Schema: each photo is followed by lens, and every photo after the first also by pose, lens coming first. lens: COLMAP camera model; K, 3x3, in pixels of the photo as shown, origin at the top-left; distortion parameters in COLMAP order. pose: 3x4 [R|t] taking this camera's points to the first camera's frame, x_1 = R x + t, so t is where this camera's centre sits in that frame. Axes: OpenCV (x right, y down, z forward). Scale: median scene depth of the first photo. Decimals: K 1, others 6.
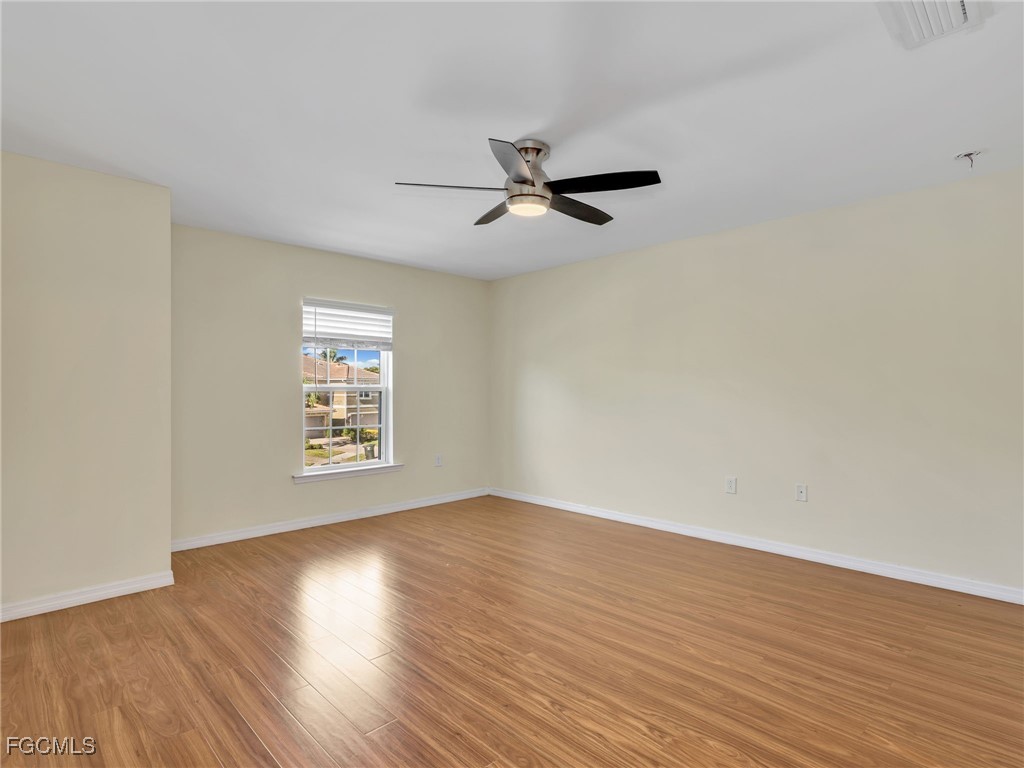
lens RADIAL K [[537.2, 0, 521.5], [0, 537.2, 382.6], [0, 0, 1]] dist [-0.000232, -0.000045]
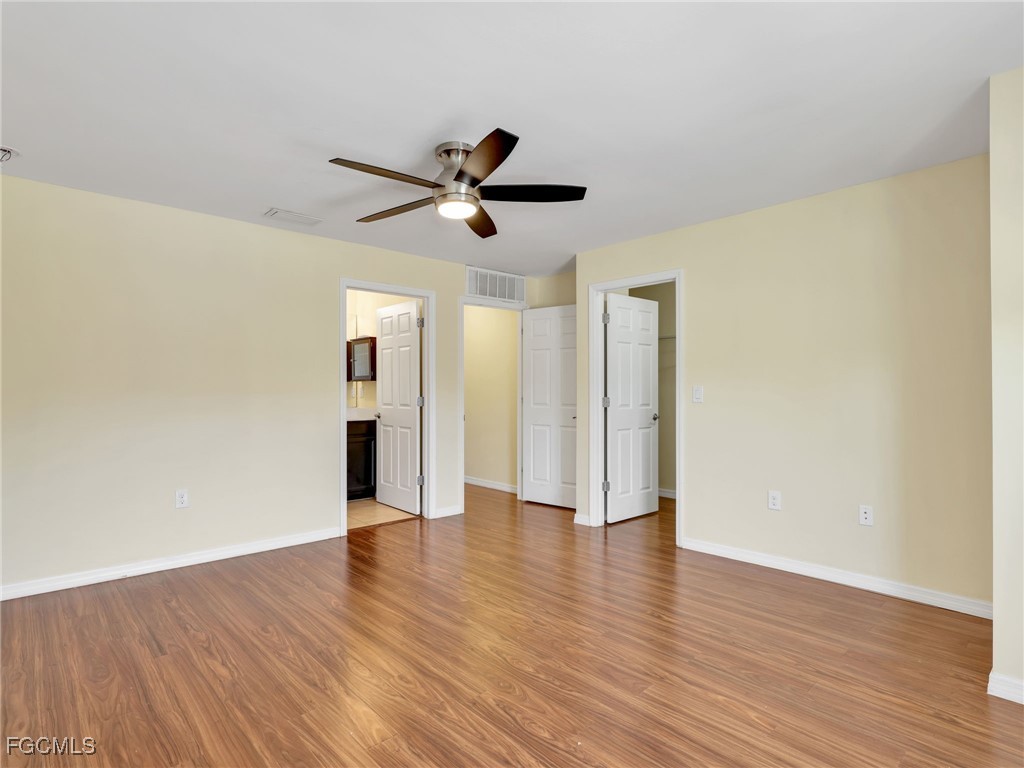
lens RADIAL K [[537.2, 0, 521.5], [0, 537.2, 382.6], [0, 0, 1]] dist [-0.000232, -0.000045]
pose [[-0.999822, 0.001972, 0.018755, -0.125956], [0.001554, 0.999751, -0.022262, 0.021144], [-0.018794, -0.022229, -0.999576, 2.024798]]
